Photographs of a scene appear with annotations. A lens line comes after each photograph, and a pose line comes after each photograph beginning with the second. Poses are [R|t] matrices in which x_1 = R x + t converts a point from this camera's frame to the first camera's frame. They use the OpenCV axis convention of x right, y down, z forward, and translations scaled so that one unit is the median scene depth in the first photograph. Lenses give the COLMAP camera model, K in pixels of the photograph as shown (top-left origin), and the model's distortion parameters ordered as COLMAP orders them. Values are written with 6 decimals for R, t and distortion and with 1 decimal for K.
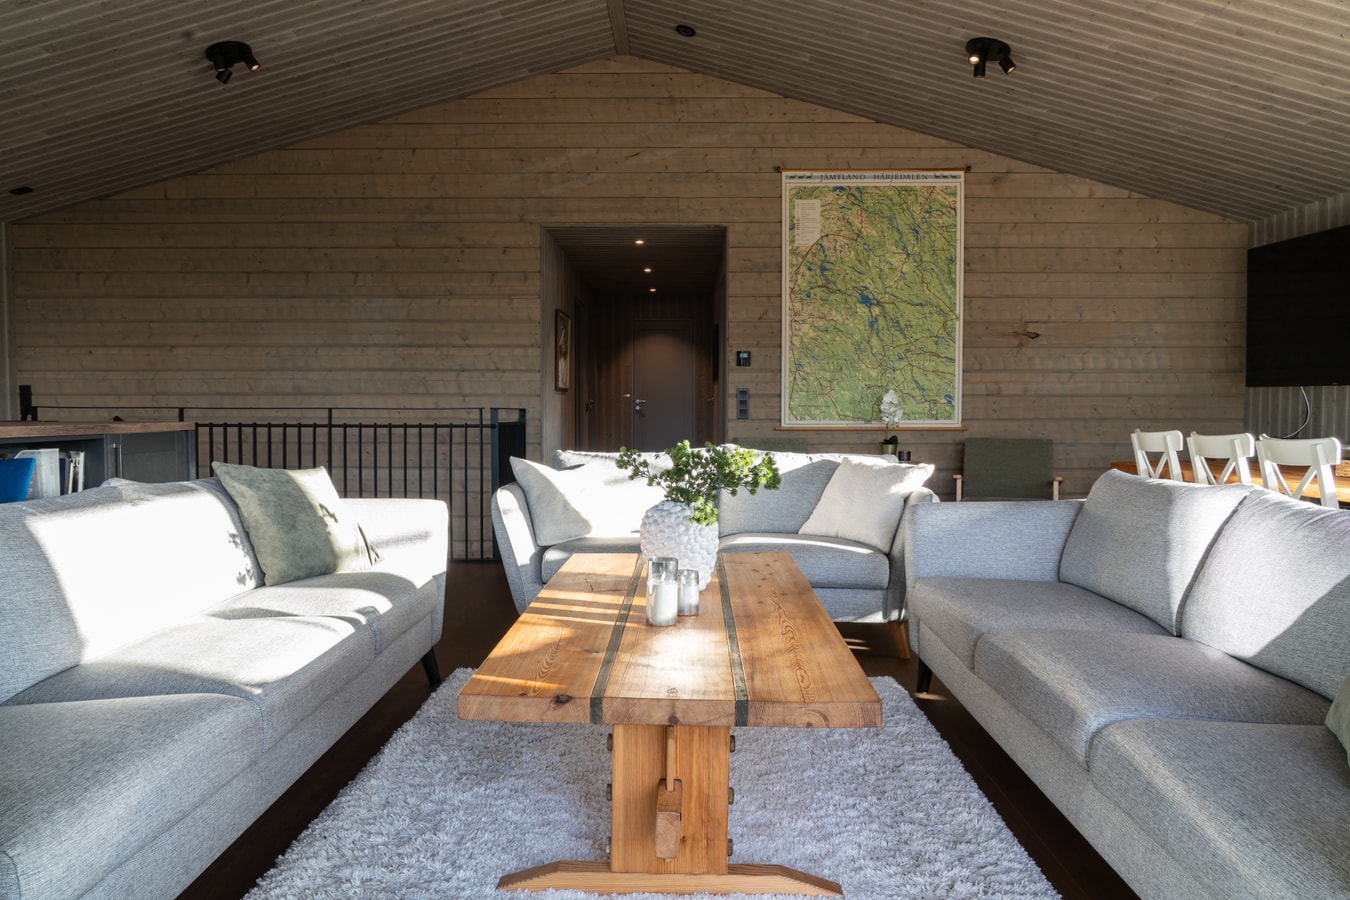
lens RADIAL K [[920.9, 0, 679.8], [0, 920.9, 445.0], [0, 0, 1]] dist [-0.003840, -0.000631]
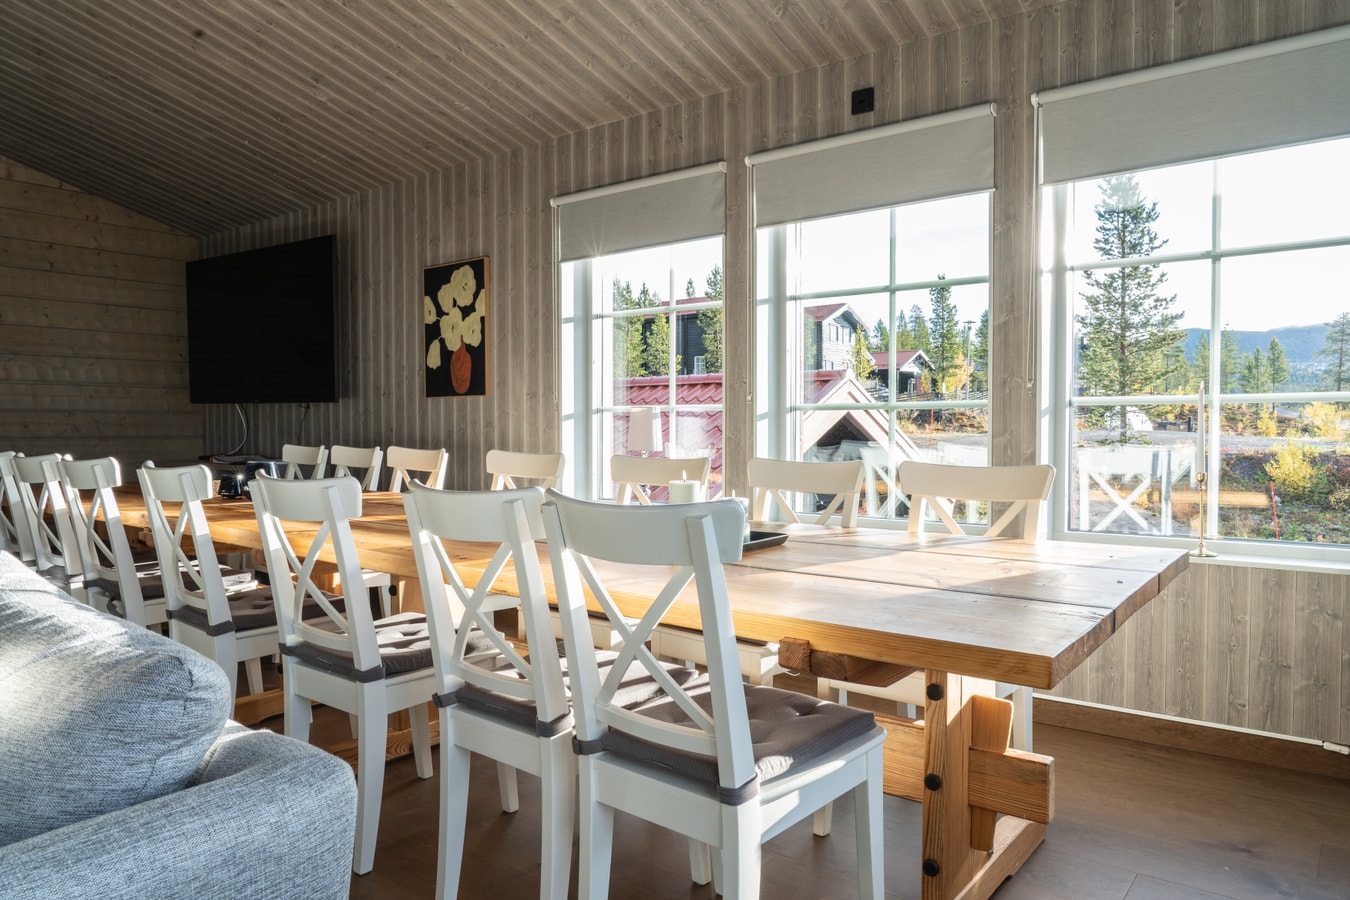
lens RADIAL K [[920.9, 0, 661.2], [0, 920.9, 445.0], [0, 0, 1]] dist [-0.003840, -0.000631]
pose [[0.619025, -0.018426, 0.785155, 0.145715], [0.033131, 0.999447, -0.002666, 0.000380], [-0.784672, 0.027663, 0.619294, 0.002724]]
